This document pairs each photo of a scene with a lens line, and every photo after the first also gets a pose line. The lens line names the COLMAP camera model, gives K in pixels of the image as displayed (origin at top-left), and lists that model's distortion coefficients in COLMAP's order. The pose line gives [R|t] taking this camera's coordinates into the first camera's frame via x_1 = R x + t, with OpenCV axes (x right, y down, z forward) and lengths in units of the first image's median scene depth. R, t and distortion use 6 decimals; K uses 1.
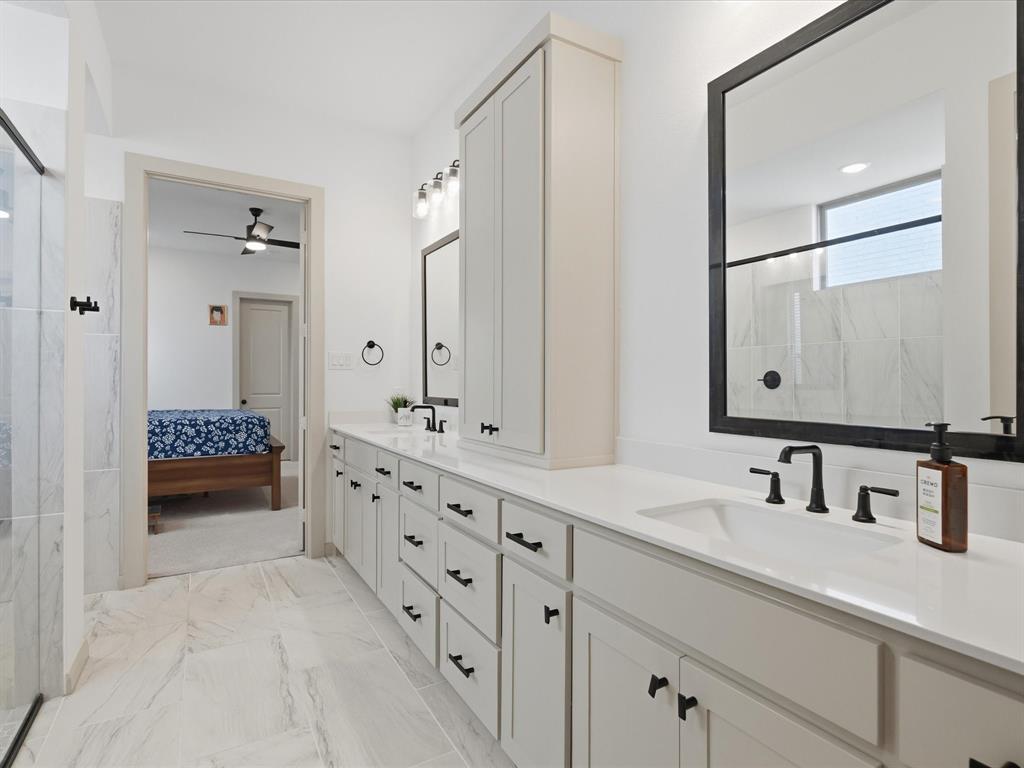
lens RADIAL K [[526.1, 0, 518.6], [0, 526.1, 386.2], [0, 0, 1]] dist [-0.008311, 0.003313]
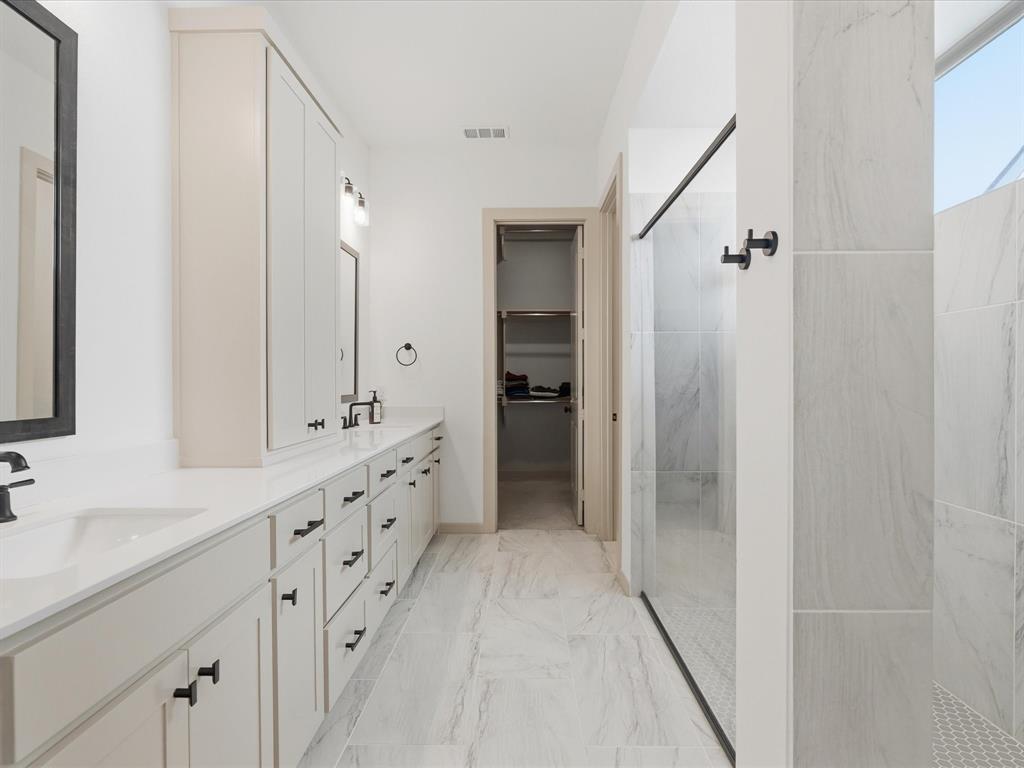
lens RADIAL K [[526.1, 0, 513.3], [0, 526.1, 379.2], [0, 0, 1]] dist [-0.008311, 0.003313]
pose [[-0.845260, 0.002455, 0.534350, -0.783911], [0.003890, 0.999991, 0.001559, -0.004930], [-0.534341, 0.003397, -0.845262, 1.395227]]
